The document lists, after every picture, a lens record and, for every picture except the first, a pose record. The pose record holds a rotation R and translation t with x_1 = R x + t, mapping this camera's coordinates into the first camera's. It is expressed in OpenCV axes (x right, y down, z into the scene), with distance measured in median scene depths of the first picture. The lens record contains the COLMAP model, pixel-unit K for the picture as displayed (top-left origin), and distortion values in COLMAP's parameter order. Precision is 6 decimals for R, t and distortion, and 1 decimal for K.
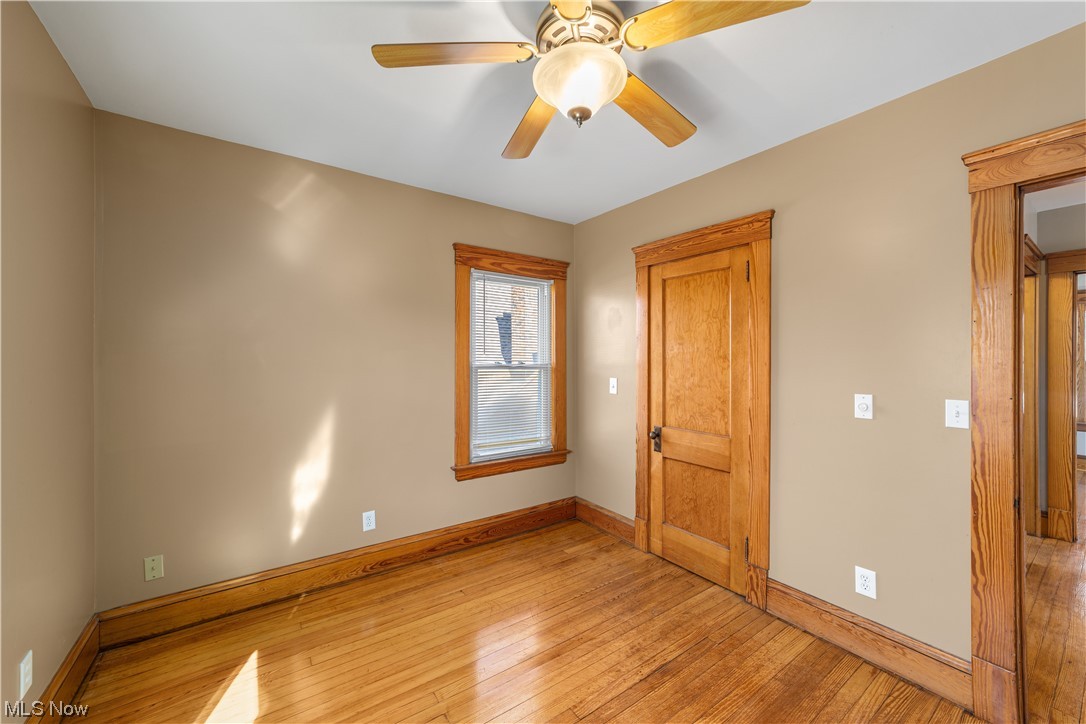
lens RADIAL K [[407.3, 0, 538.5], [0, 407.3, 356.1], [0, 0, 1]] dist [0.000378, 0.000400]
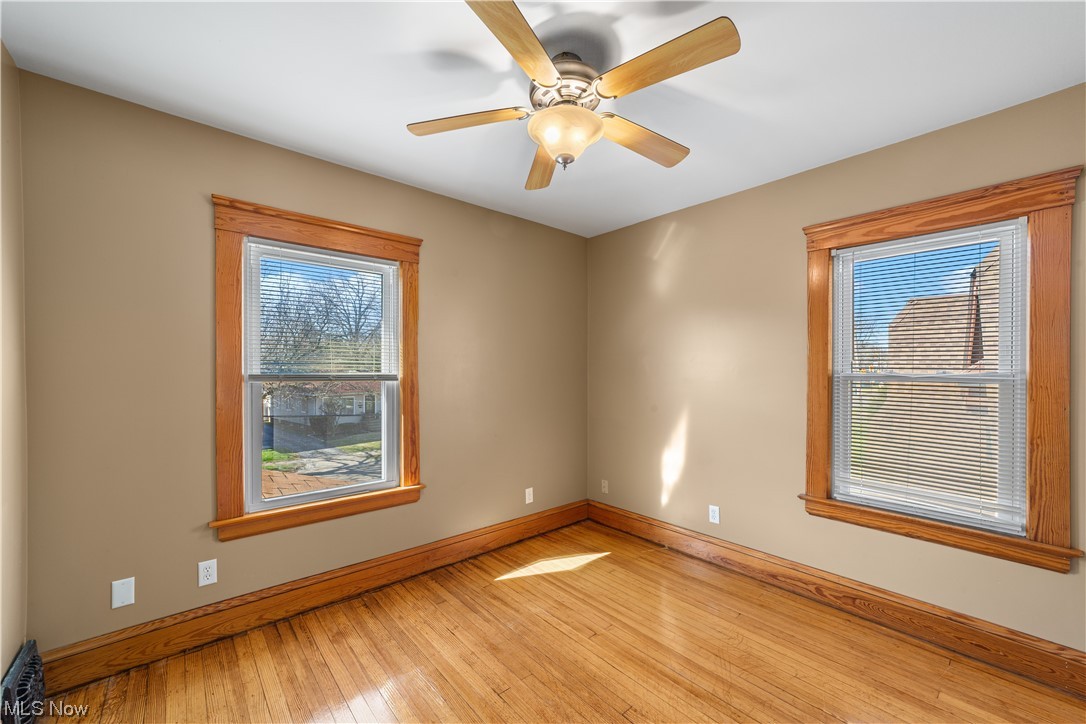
lens RADIAL K [[432.6, 0, 534.6], [0, 432.6, 365.2], [0, 0, 1]] dist [0.003750, 0.000821]
pose [[0.102682, -0.014751, -0.994605, 0.690372], [0.007699, 0.999872, -0.014035, 0.014211], [0.994684, -0.006217, 0.102782, 0.393530]]
